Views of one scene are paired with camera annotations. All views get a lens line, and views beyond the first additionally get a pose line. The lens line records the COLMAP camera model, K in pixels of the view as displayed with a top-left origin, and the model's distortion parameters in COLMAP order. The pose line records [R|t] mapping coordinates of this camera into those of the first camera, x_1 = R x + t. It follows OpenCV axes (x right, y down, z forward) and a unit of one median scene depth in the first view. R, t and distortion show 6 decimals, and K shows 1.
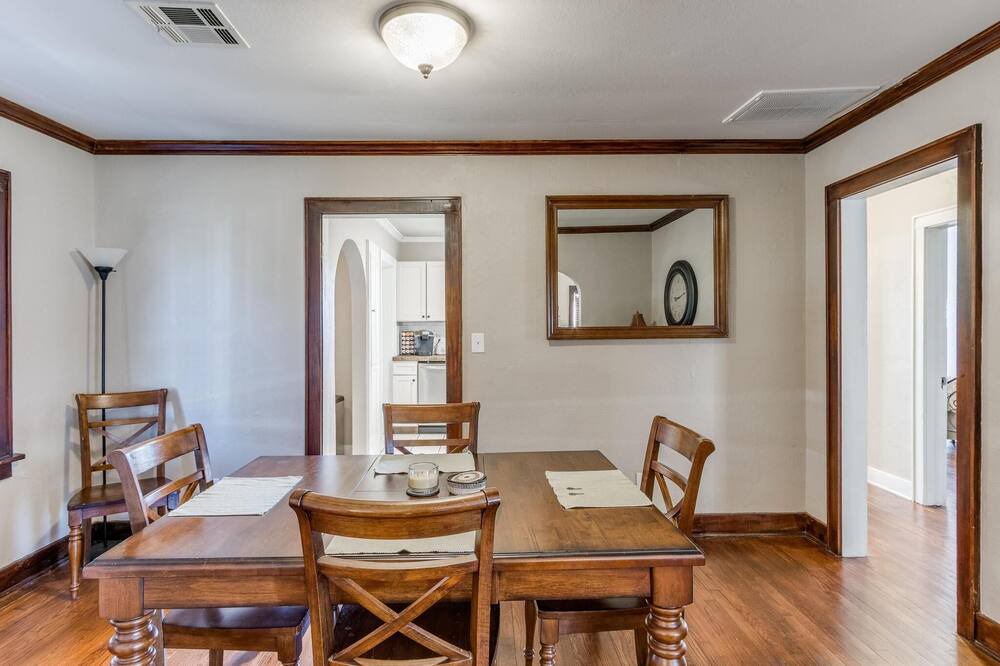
lens RADIAL K [[526.7, 0, 492.9], [0, 526.7, 330.6], [0, 0, 1]] dist [0.001935, -0.000575]
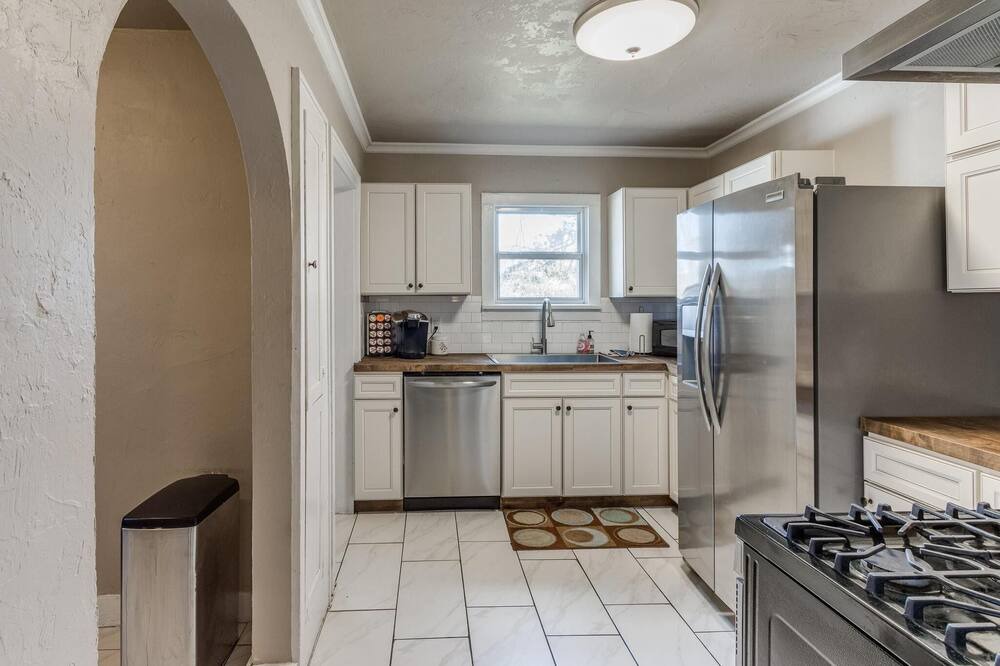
lens RADIAL K [[526.7, 0, 449.5], [0, 526.7, 296.3], [0, 0, 1]] dist [0.001935, -0.000575]
pose [[0.999895, -0.001328, 0.014414, -0.099663], [0.001557, 0.999872, -0.015900, -0.007152], [-0.014391, 0.015921, 0.999770, 0.463565]]
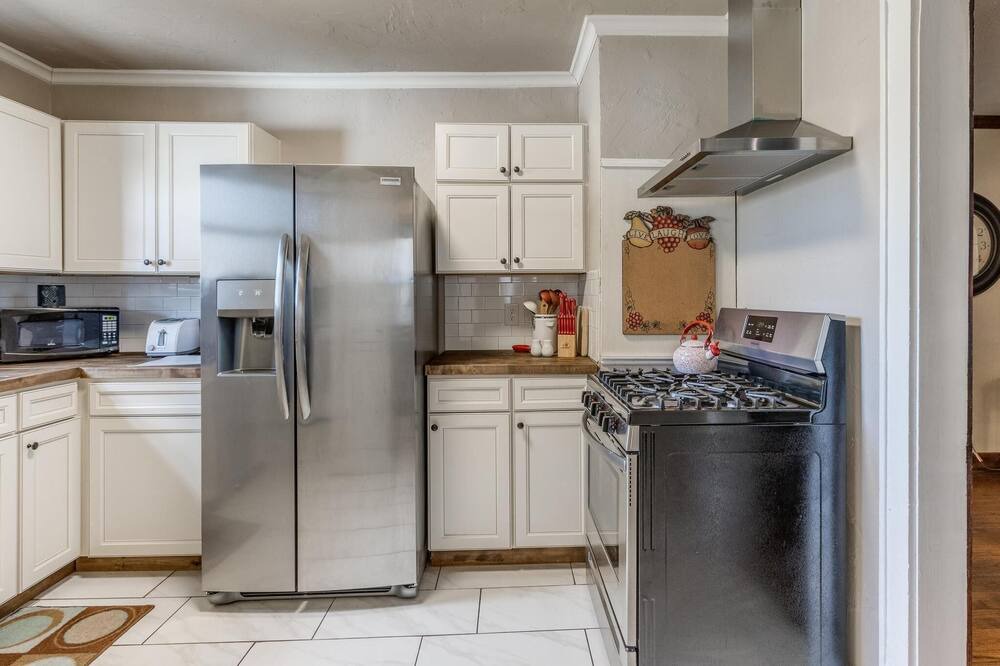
lens RADIAL K [[526.7, 0, 524.6], [0, 526.7, 297.0], [0, 0, 1]] dist [0.001935, -0.000575]
pose [[-0.036184, 0.000488, 0.999345, -0.242137], [0.009793, 0.999952, -0.000134, 0.005541], [-0.999297, 0.009782, -0.036187, 0.680518]]
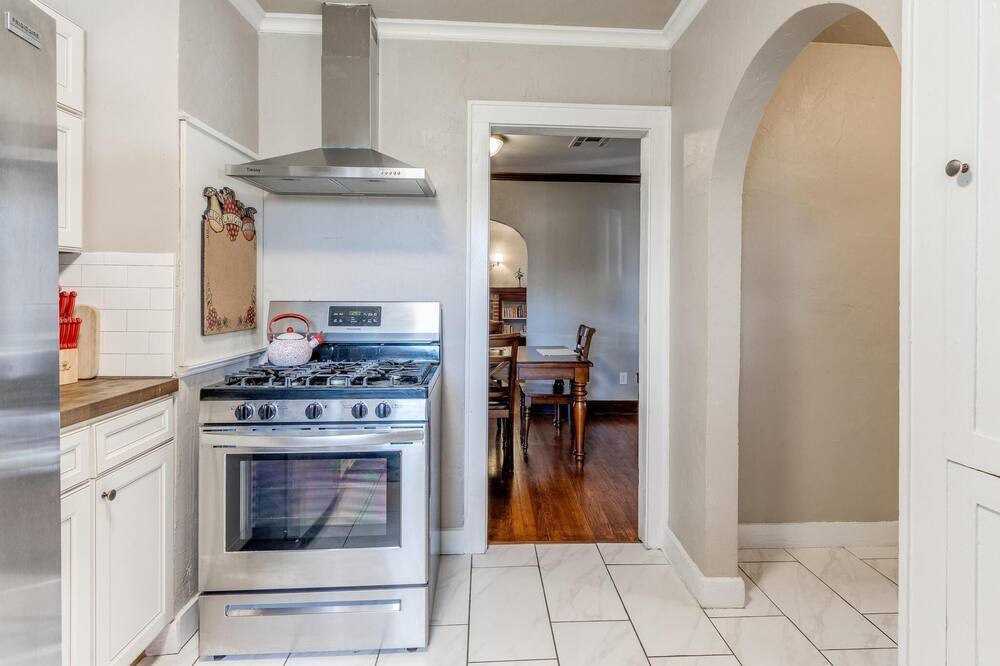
lens RADIAL K [[526.7, 0, 514.6], [0, 526.7, 290.8], [0, 0, 1]] dist [0.001935, -0.000575]
pose [[-0.999326, -0.004749, -0.036405, -0.046514], [-0.005127, 0.999934, 0.010310, 0.002538], [0.036354, 0.010490, -0.999284, 0.902848]]
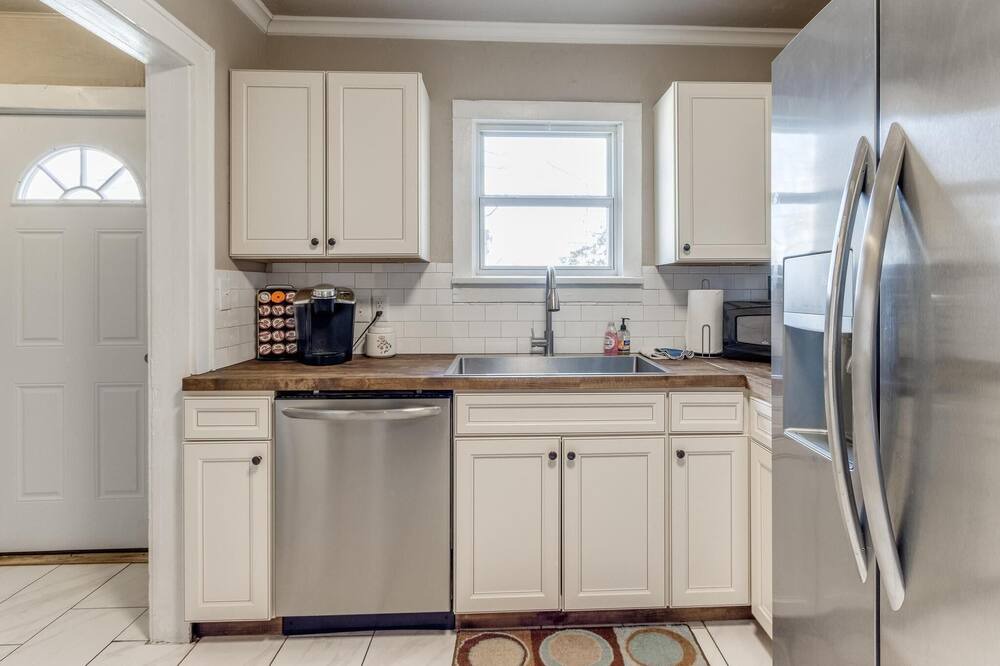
lens RADIAL K [[526.7, 0, 522.8], [0, 526.7, 288.6], [0, 0, 1]] dist [0.001935, -0.000575]
pose [[0.999940, -0.001995, 0.010745, -0.010216], [0.002100, 0.999950, -0.009762, 0.004910], [-0.010725, 0.009784, 0.999895, 0.678101]]
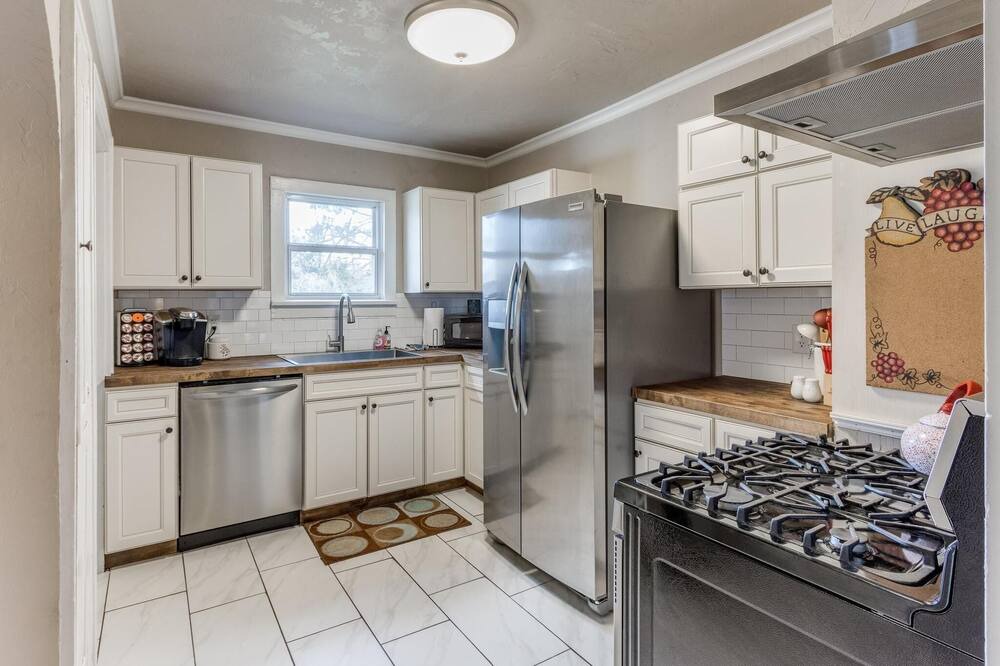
lens RADIAL K [[526.7, 0, 485.6], [0, 526.7, 292.9], [0, 0, 1]] dist [0.001935, -0.000575]
pose [[0.856183, 0.001515, 0.516670, -0.143341], [0.006329, 0.999890, -0.013418, -0.006401], [-0.516634, 0.014759, 0.856079, 0.488561]]
